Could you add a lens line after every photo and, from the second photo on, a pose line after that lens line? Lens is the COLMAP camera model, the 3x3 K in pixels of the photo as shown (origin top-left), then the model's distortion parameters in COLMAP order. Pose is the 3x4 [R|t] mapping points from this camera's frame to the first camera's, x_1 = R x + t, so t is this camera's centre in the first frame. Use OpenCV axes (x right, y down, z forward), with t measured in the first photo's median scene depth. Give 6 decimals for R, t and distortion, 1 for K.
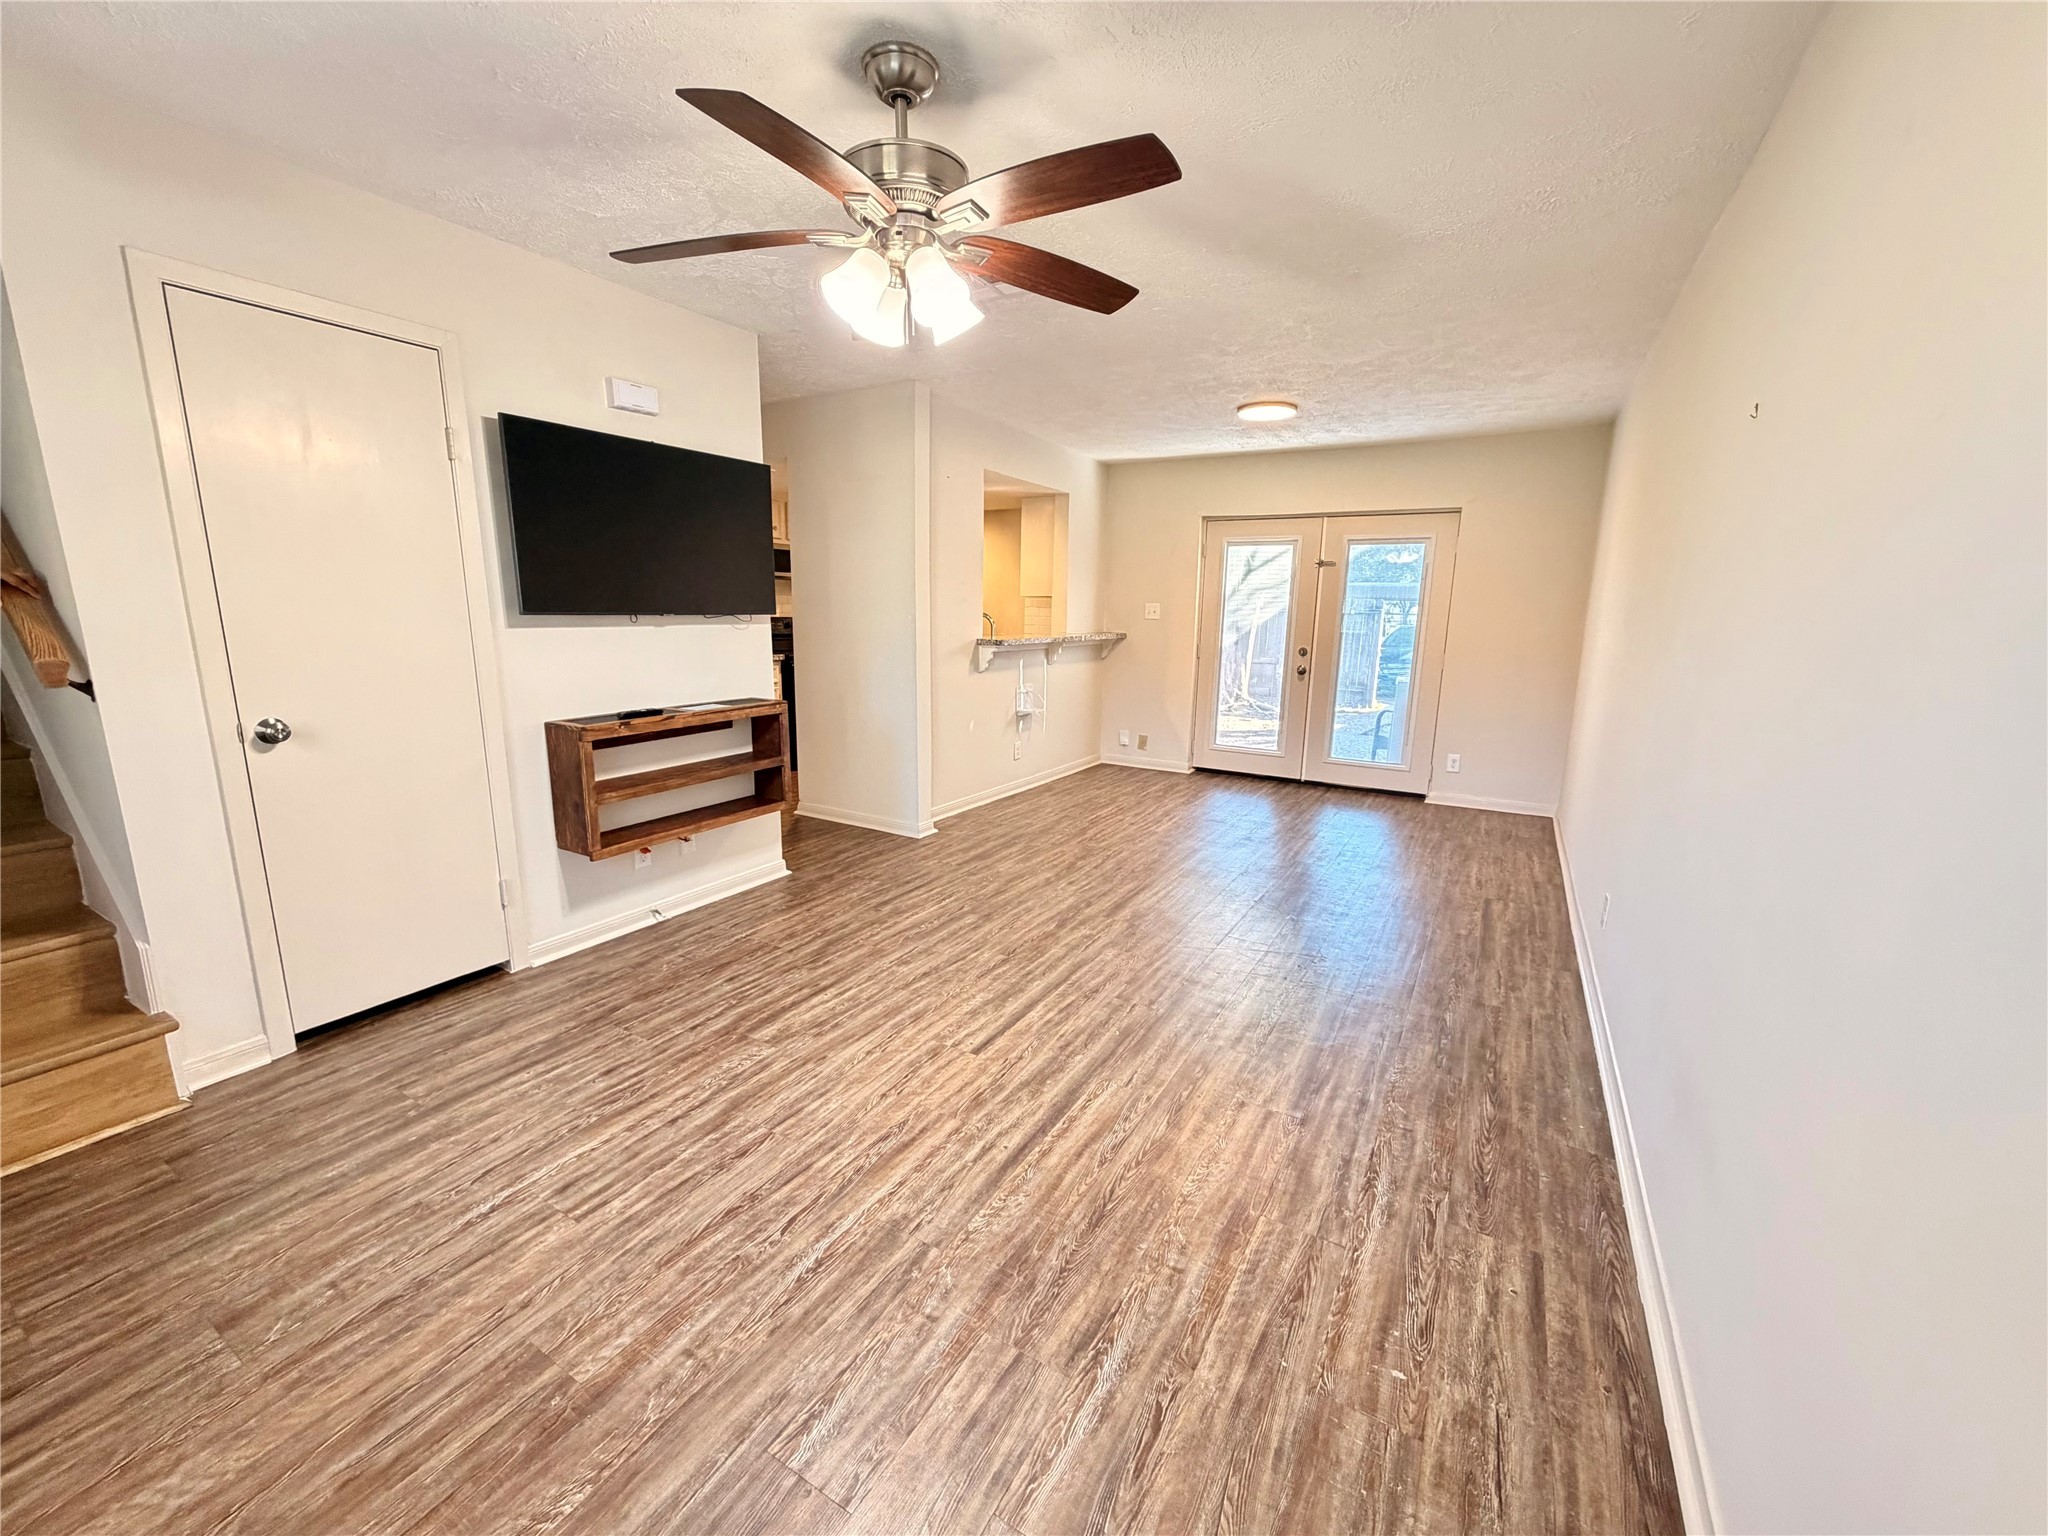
lens RADIAL K [[815.0, 0, 1013.2], [0, 815.0, 768.9], [0, 0, 1]] dist [0.001063, -0.000190]
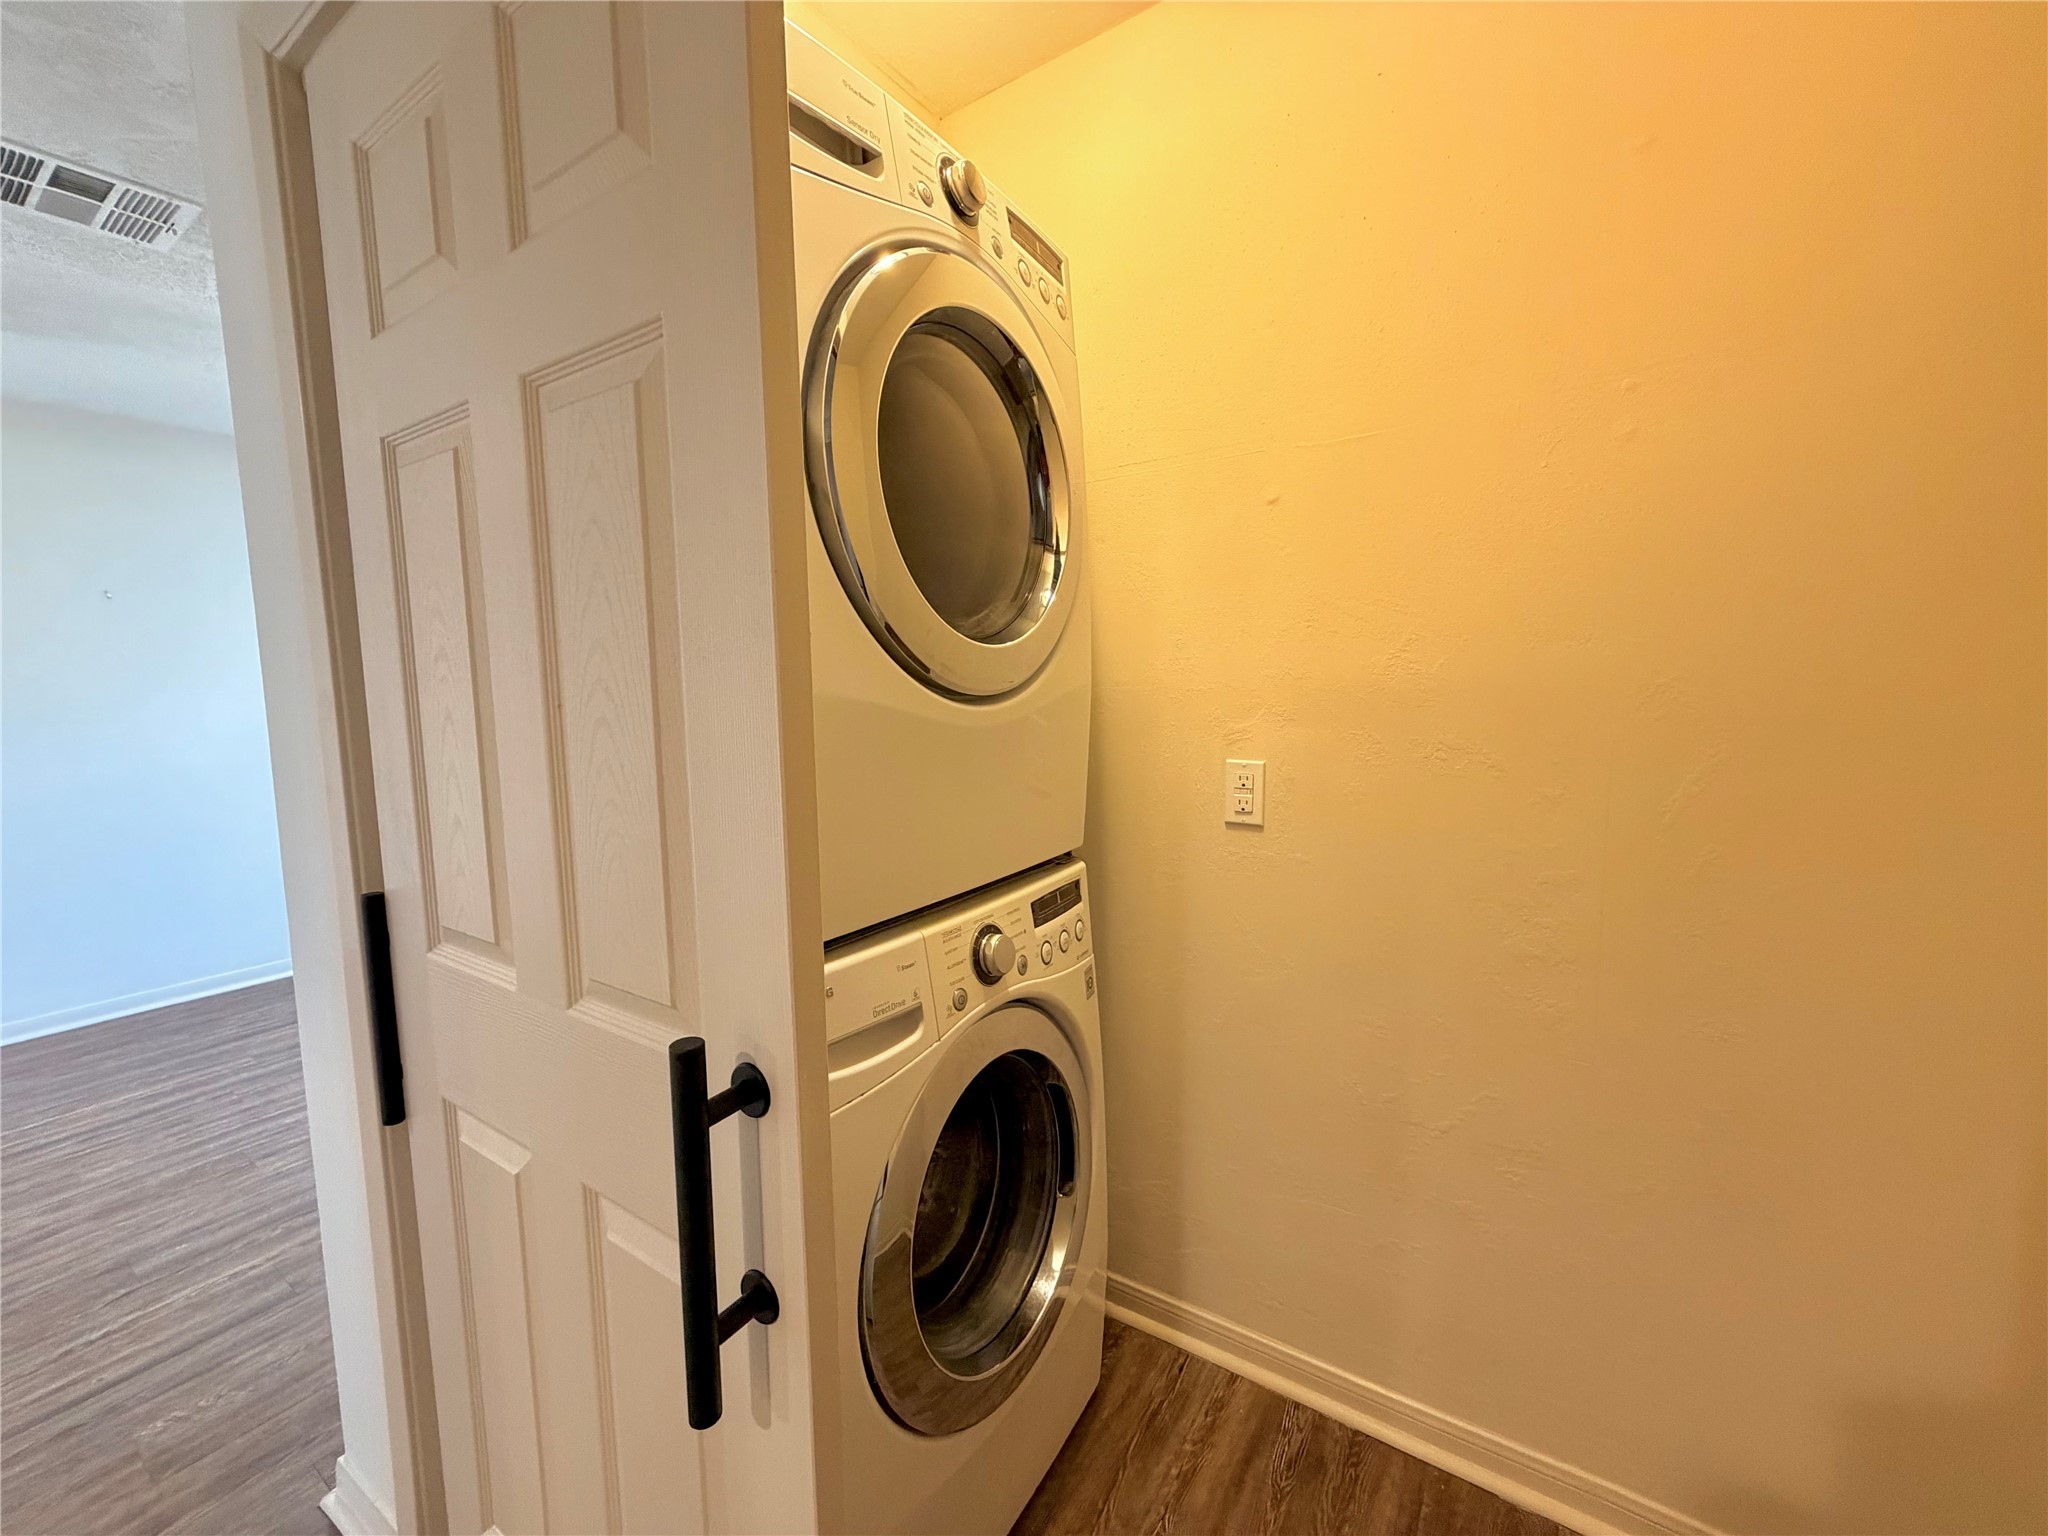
lens RADIAL K [[815.0, 0, 1014.9], [0, 815.0, 767.7], [0, 0, 1]] dist [0.001063, -0.000190]
pose [[-0.998765, -0.002985, 0.049586, -0.742110], [0.012178, 0.953020, 0.302661, -0.334176], [-0.048160, 0.302892, -0.951807, 1.569666]]
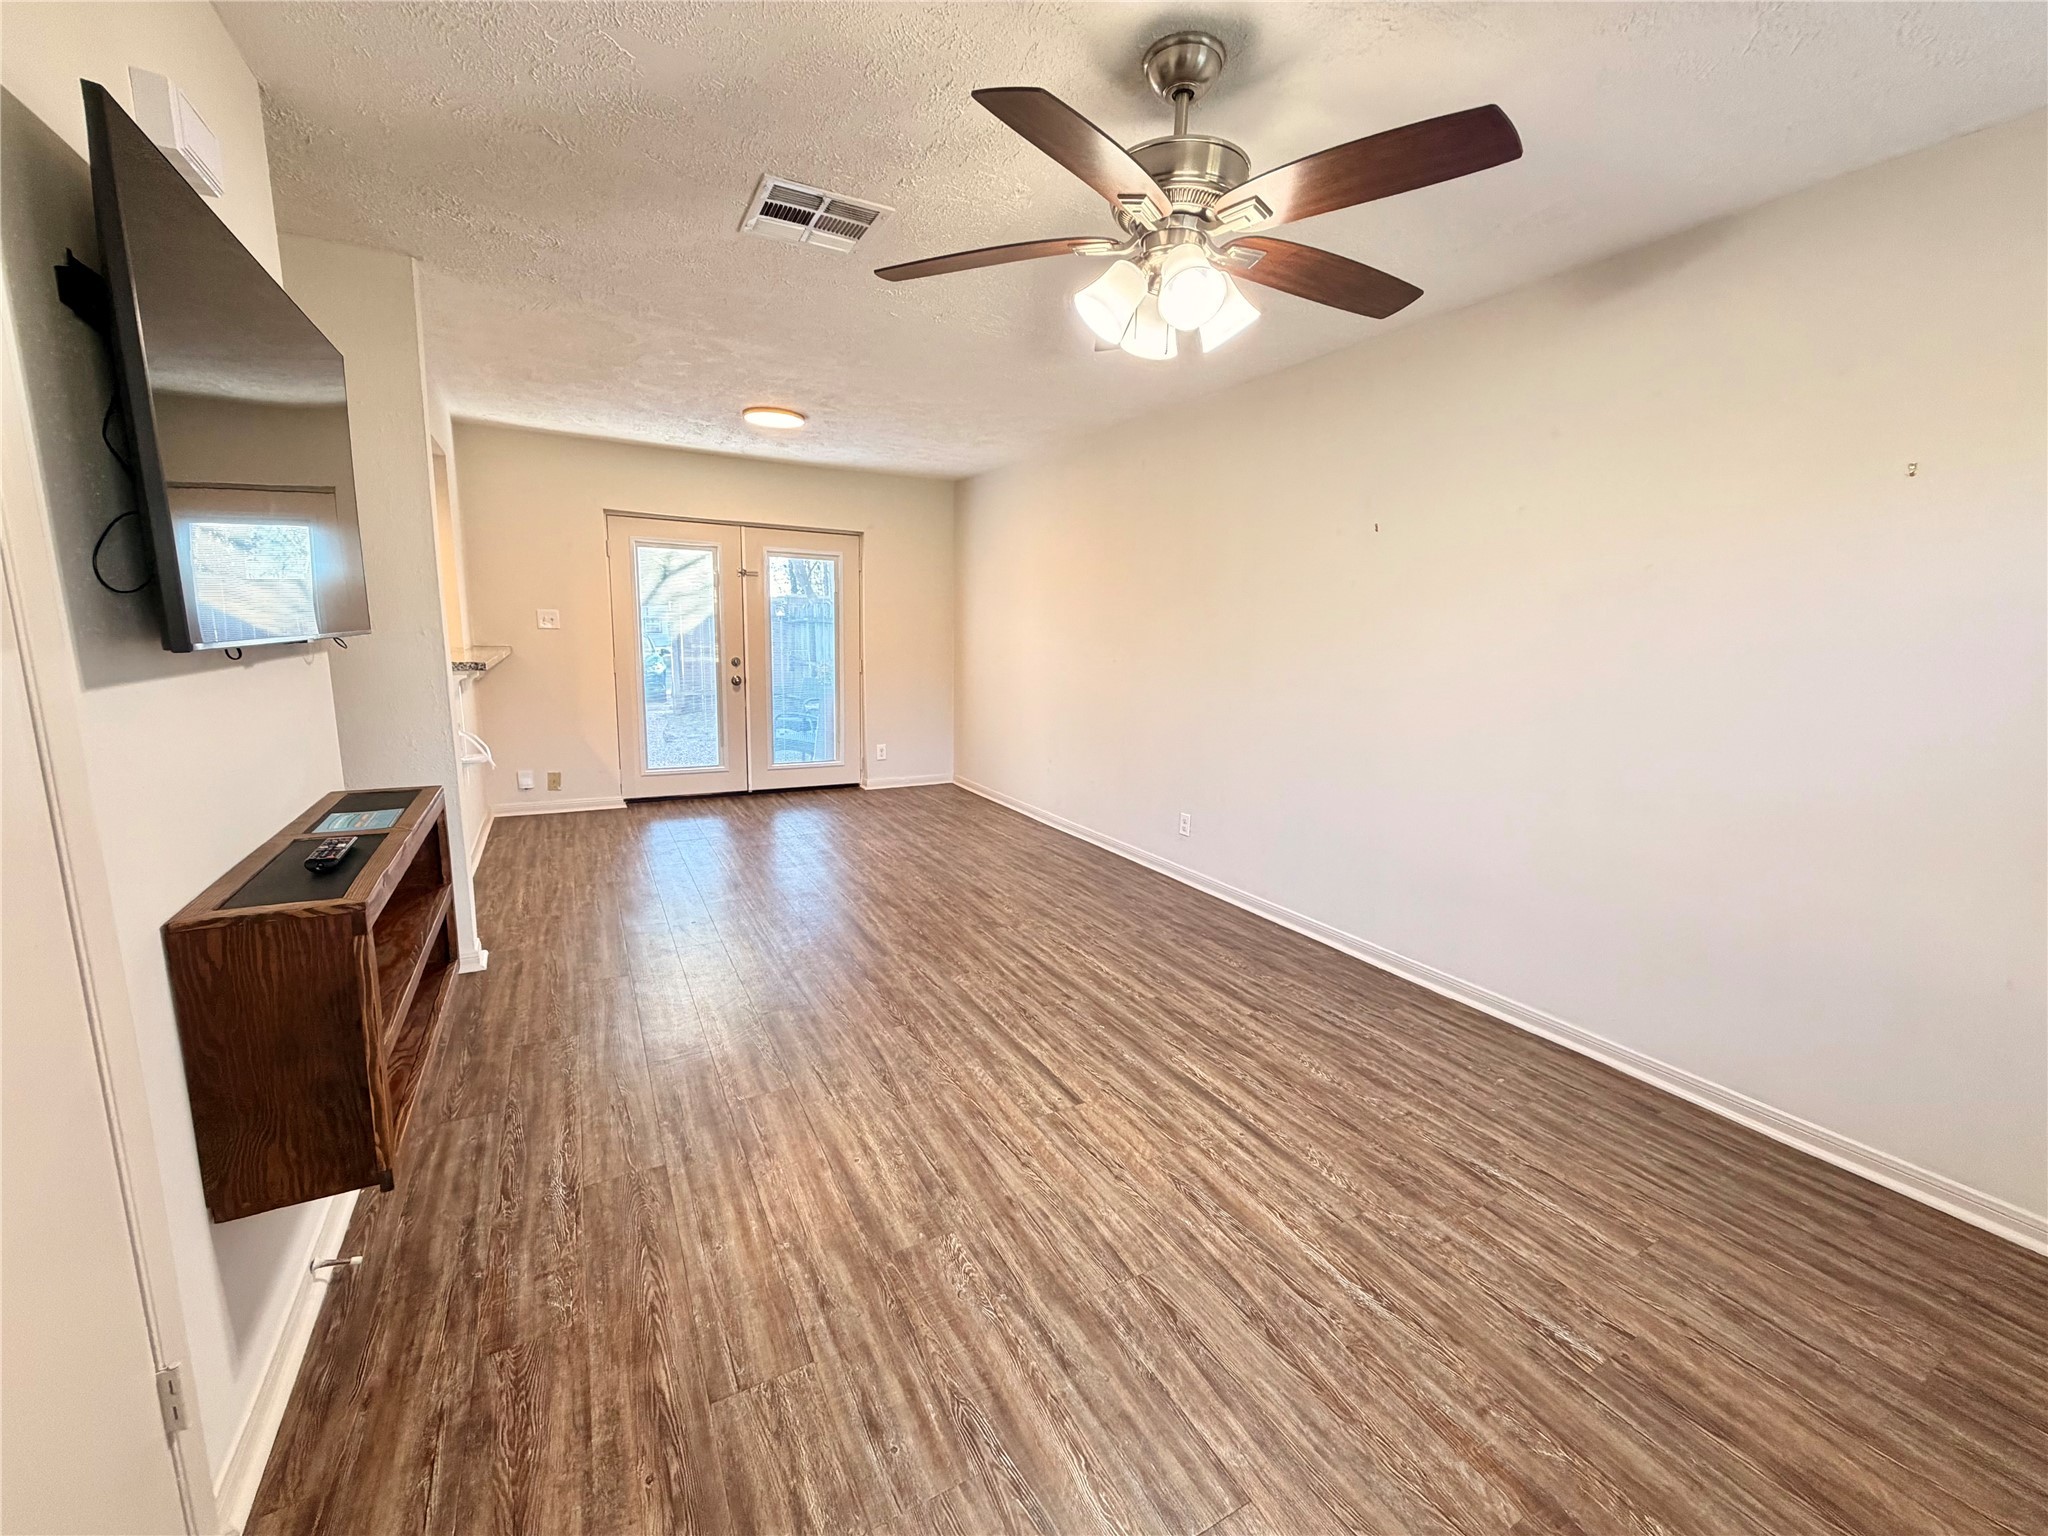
lens RADIAL K [[815.0, 0, 1023.6], [0, 815.0, 770.7], [0, 0, 1]] dist [0.001063, -0.000190]
pose [[0.500653, -0.152778, 0.852059, -0.644346], [0.150962, 0.984629, 0.087845, -0.095602], [-0.852383, 0.084649, 0.516021, 0.418430]]
